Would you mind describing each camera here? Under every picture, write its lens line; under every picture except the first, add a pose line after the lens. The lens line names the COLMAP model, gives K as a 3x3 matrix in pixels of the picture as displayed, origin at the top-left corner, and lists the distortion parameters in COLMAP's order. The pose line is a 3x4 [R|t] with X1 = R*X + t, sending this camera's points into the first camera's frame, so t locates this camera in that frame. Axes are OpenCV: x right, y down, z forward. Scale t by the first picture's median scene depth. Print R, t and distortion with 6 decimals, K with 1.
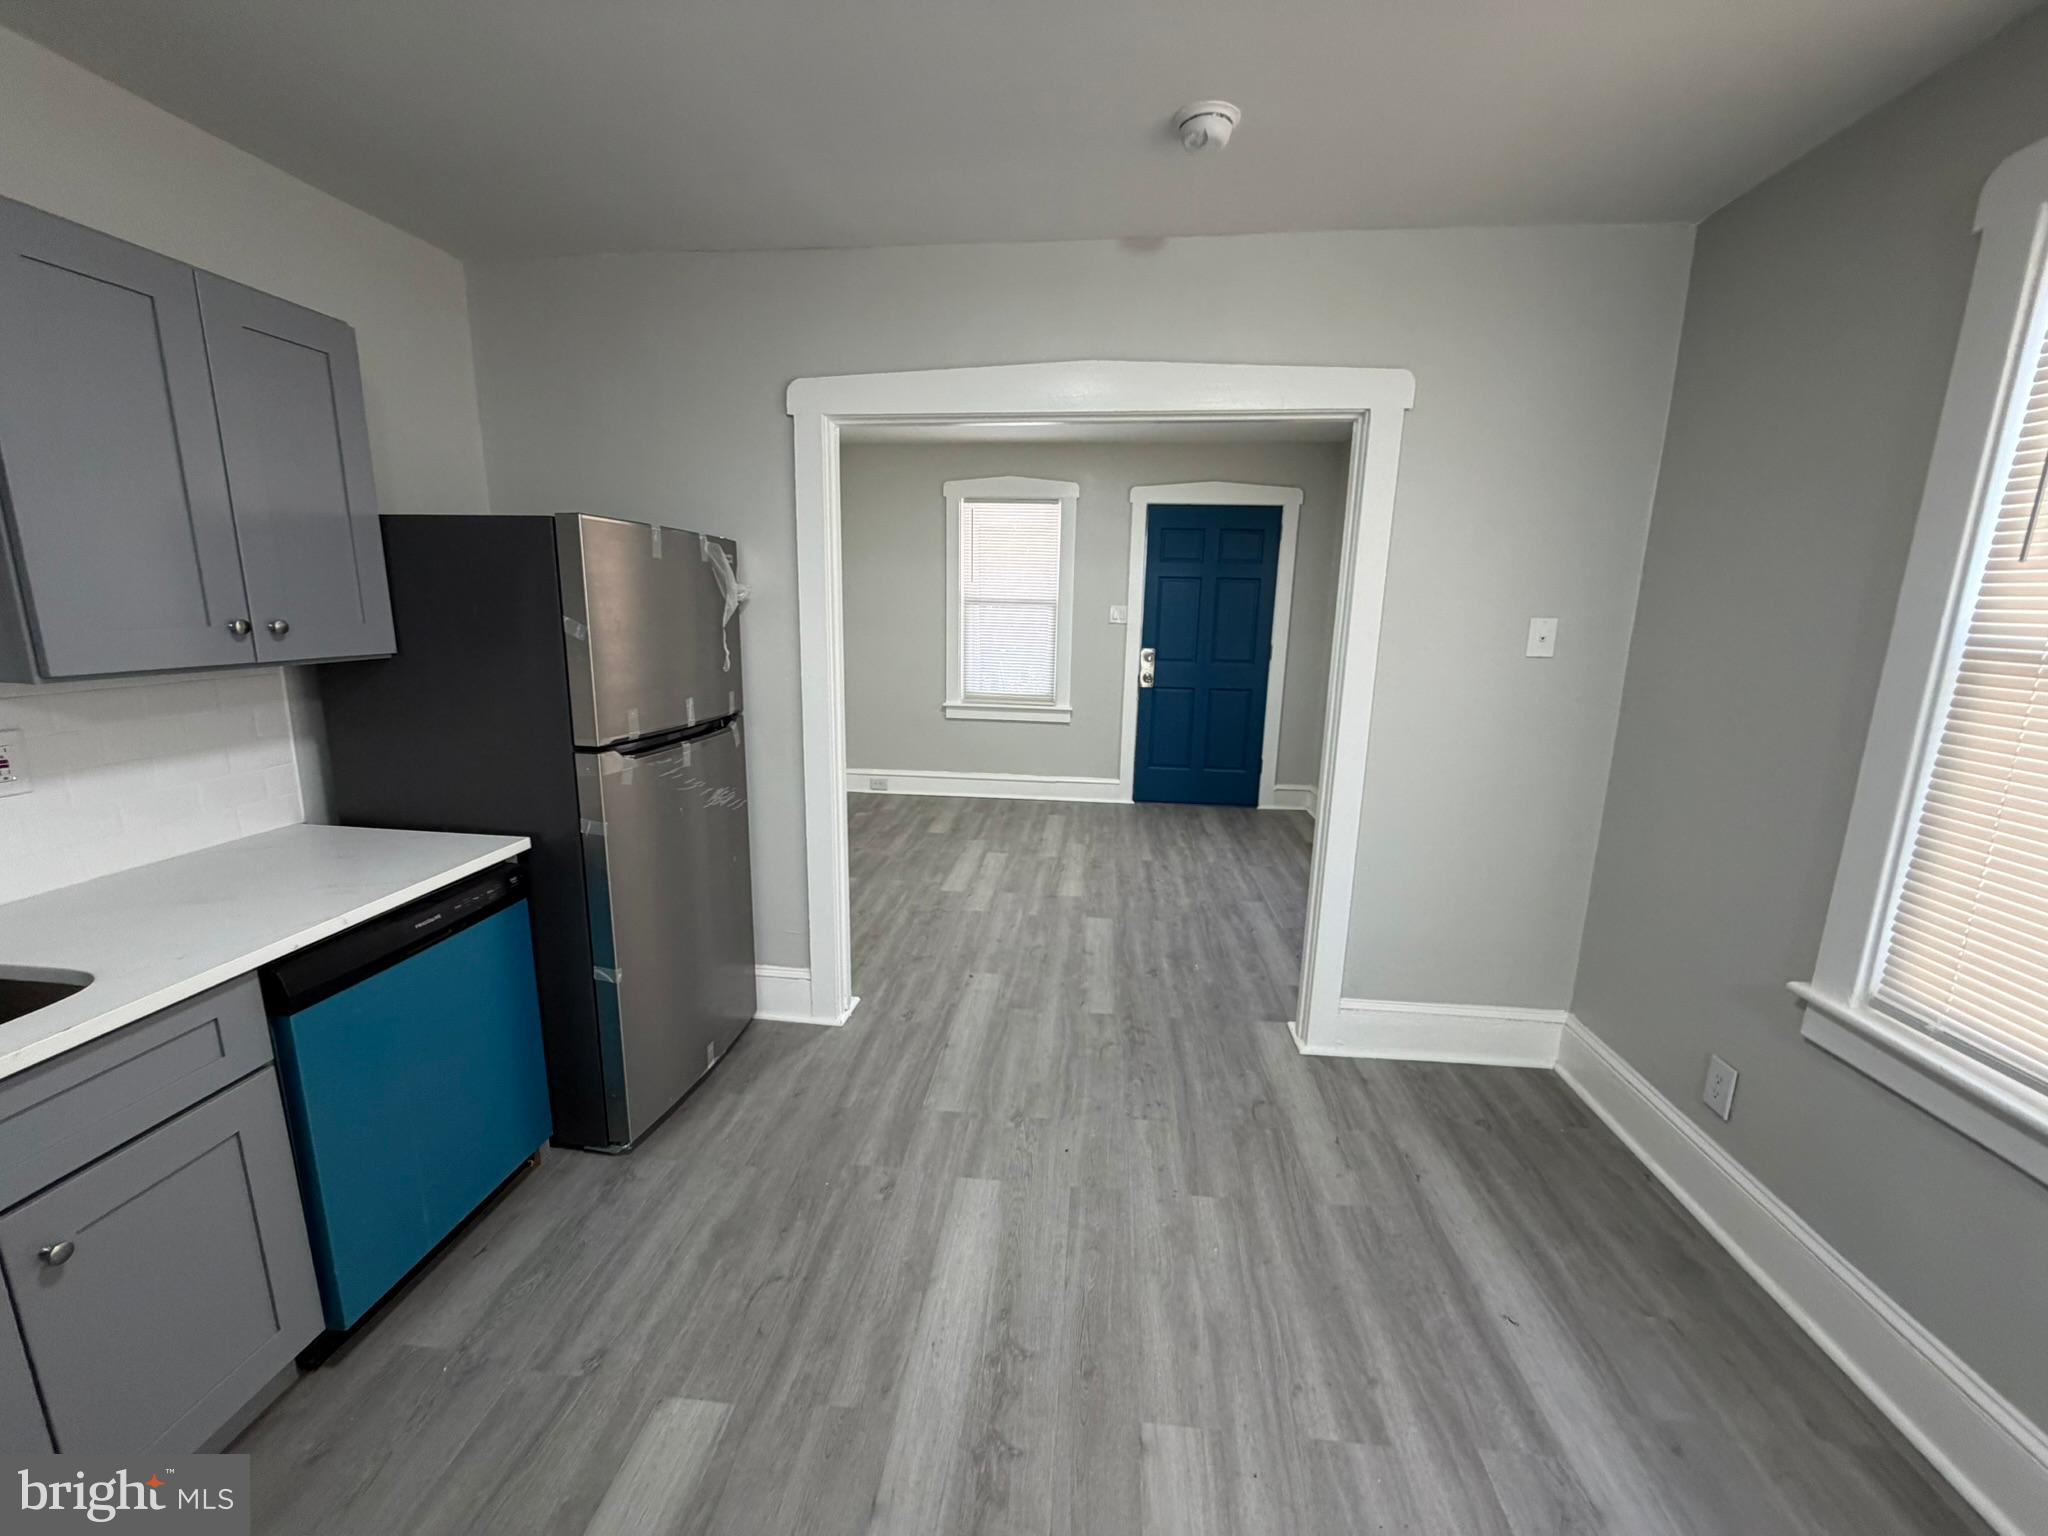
lens RADIAL K [[814.9, 0, 1029.0], [0, 814.9, 767.4], [0, 0, 1]] dist [0.008405, -0.000367]
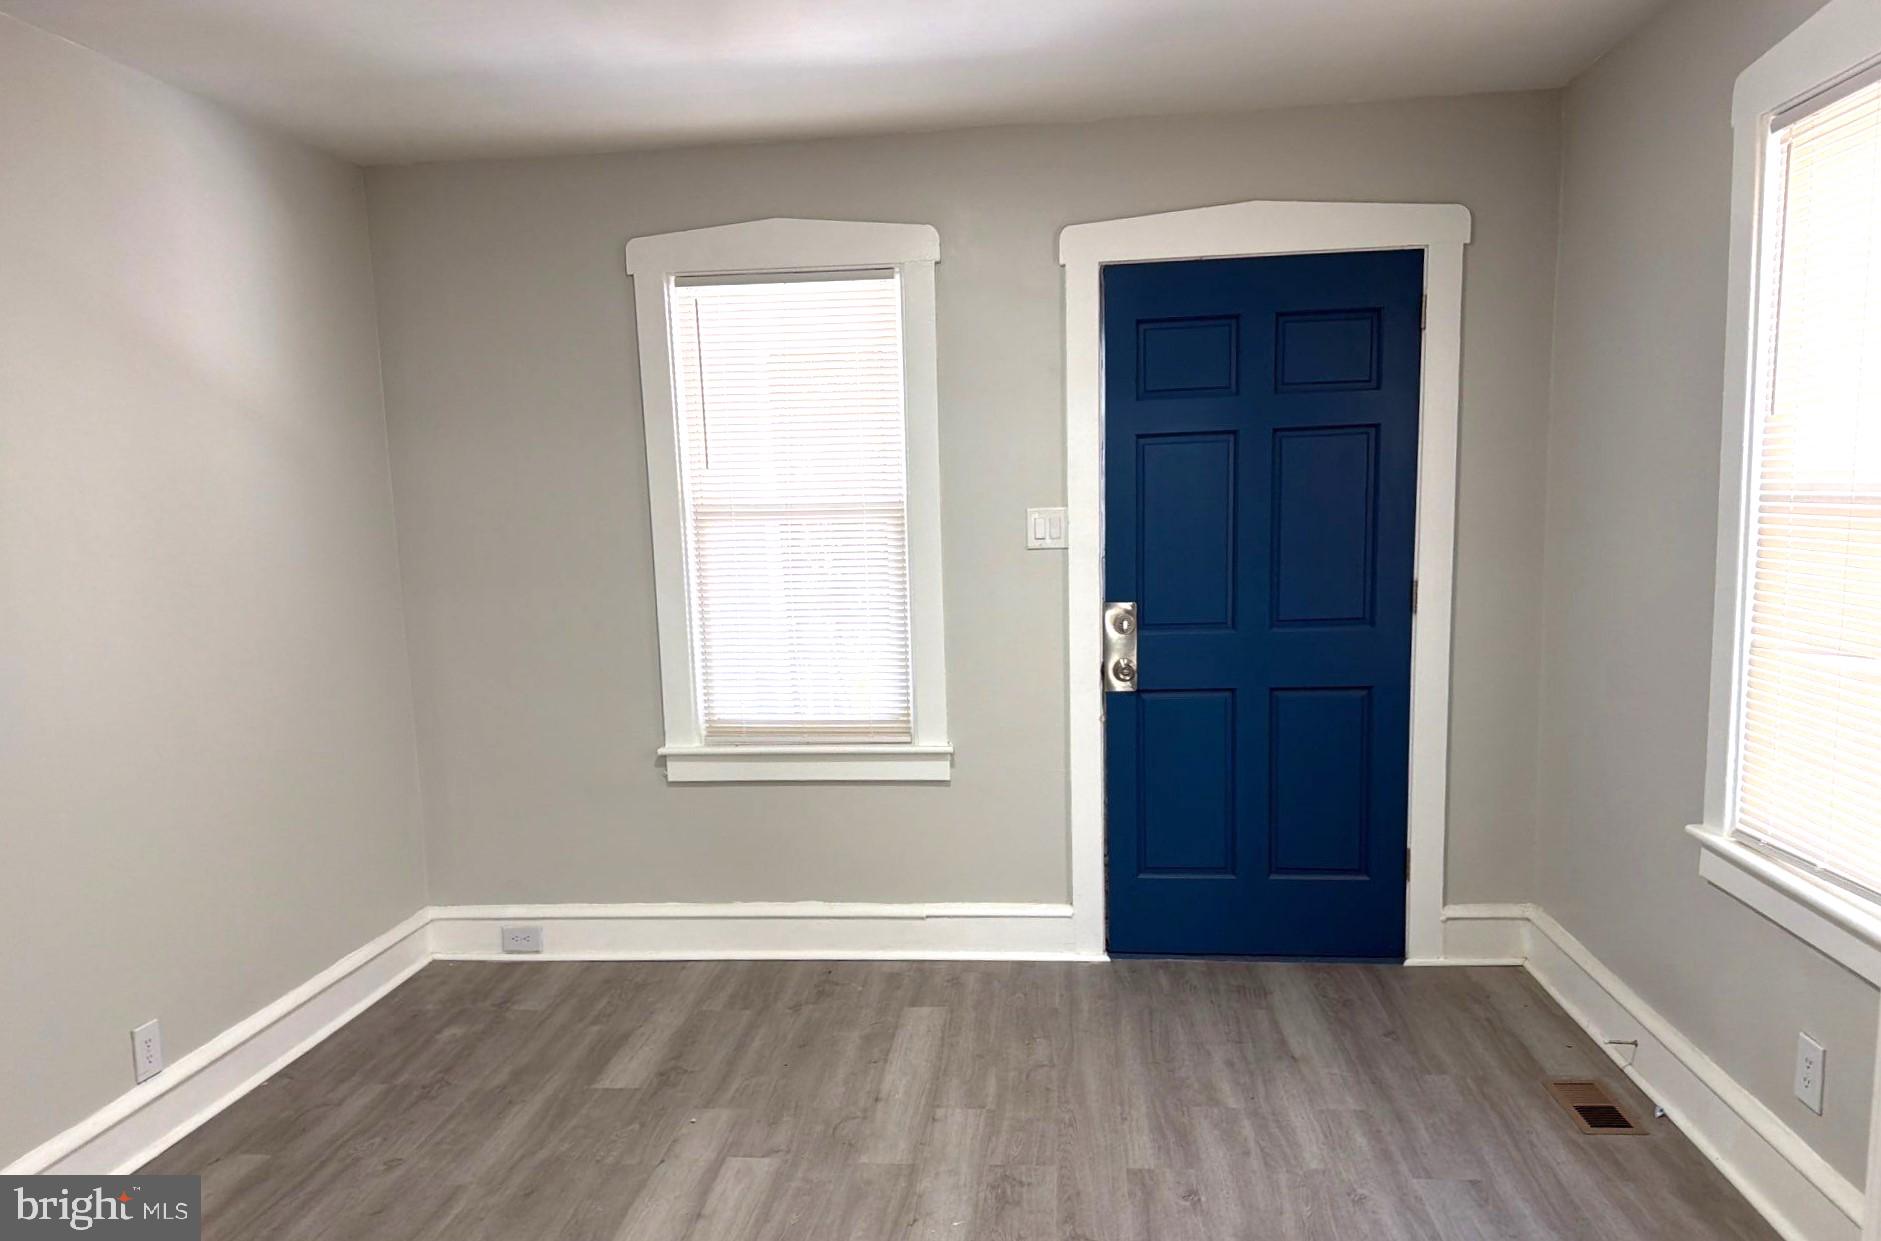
lens RADIAL K [[1291.0, 0, 939.9], [0, 1291.0, 703.8], [0, 0, 1]] dist [0.064976, -0.000861]
pose [[0.998603, -0.049237, -0.019185, 0.063496], [0.048283, 0.997710, -0.047371, -0.067062], [0.021473, 0.046379, 0.998693, 0.332640]]
